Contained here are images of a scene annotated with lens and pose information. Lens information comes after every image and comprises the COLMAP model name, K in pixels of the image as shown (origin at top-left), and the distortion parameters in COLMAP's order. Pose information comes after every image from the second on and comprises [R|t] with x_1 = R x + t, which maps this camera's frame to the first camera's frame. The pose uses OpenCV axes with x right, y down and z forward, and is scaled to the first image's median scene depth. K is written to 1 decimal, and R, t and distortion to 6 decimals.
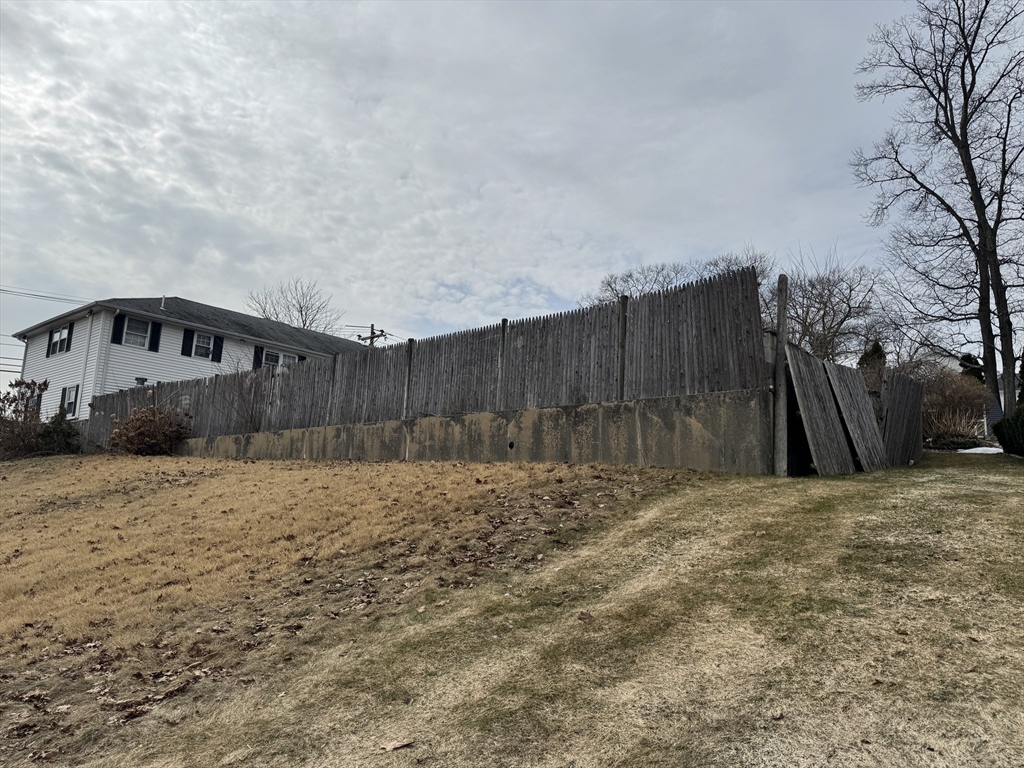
lens RADIAL K [[733.7, 0, 520.4], [0, 733.7, 391.2], [0, 0, 1]] dist [0.069698, -0.084006]
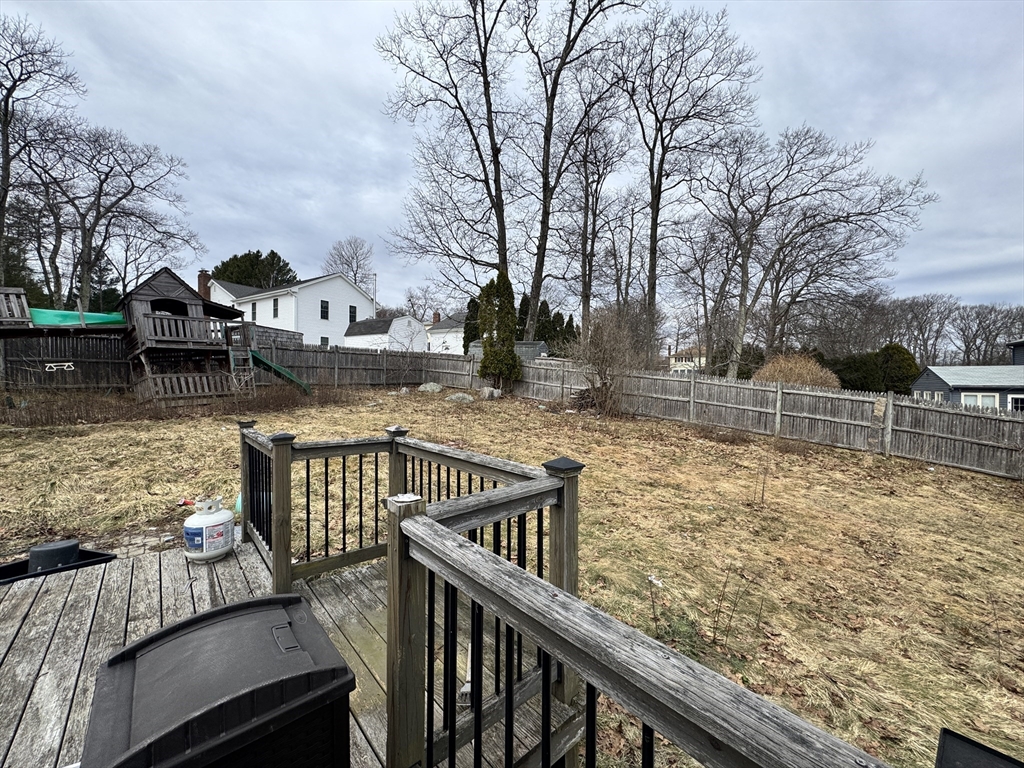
lens RADIAL K [[408.1, 0, 511.5], [0, 408.1, 383.8], [0, 0, 1]] dist [-0.001807, -0.000217]
pose [[0.156371, -0.038954, 0.986930, 0.296440], [-0.173478, 0.982606, 0.066270, 0.178022], [-0.972344, -0.181573, 0.146894, 7.090949]]
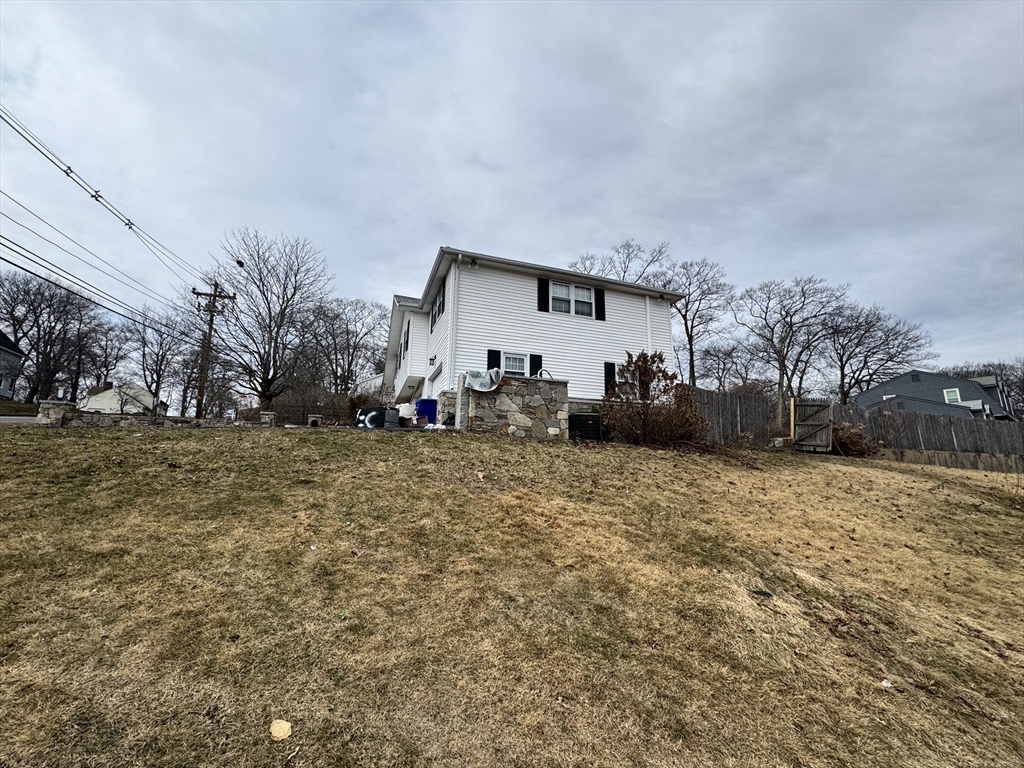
lens RADIAL K [[408.1, 0, 511.5], [0, 408.1, 383.8], [0, 0, 1]] dist [-0.001807, -0.000217]
pose [[0.510299, 0.147482, 0.847257, -5.636223], [-0.146983, 0.985647, -0.083044, 0.403112], [-0.847343, -0.082155, 0.524652, 4.373846]]
